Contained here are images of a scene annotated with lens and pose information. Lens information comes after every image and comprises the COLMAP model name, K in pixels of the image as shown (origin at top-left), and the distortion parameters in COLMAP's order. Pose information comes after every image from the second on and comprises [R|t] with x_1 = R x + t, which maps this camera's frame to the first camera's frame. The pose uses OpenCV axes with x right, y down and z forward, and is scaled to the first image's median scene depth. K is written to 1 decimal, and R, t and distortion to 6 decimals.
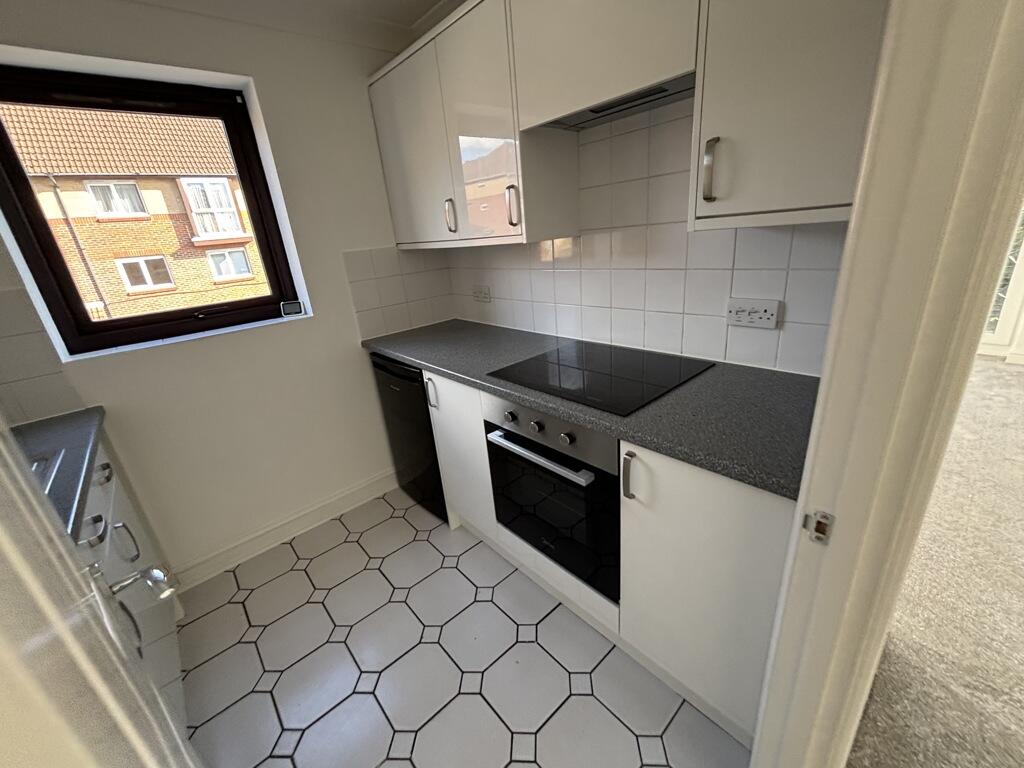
lens RADIAL K [[418.2, 0, 512.0], [0, 418.2, 384.0], [0, 0, 1]] dist [0.001696, -0.000940]
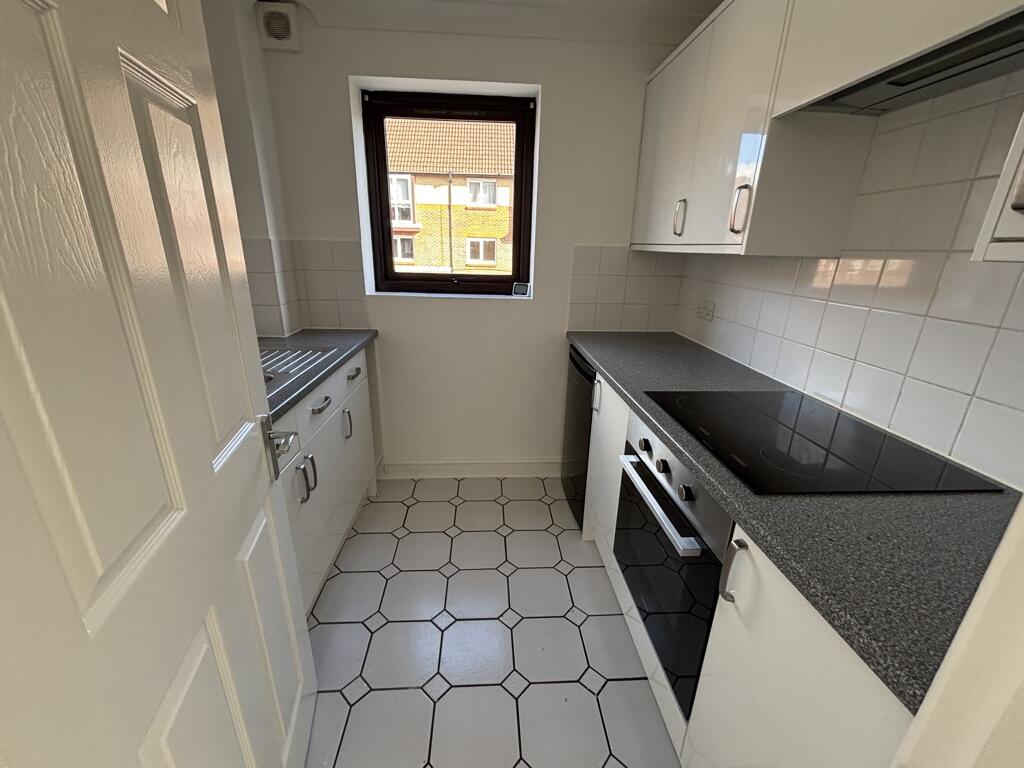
lens RADIAL K [[418.2, 0, 512.0], [0, 418.2, 384.0], [0, 0, 1]] dist [0.001696, -0.000940]
pose [[0.783646, 0.294802, -0.546800, 0.171839], [-0.301700, 0.950055, 0.079830, -0.021709], [0.543024, 0.102411, 0.833449, 0.082108]]
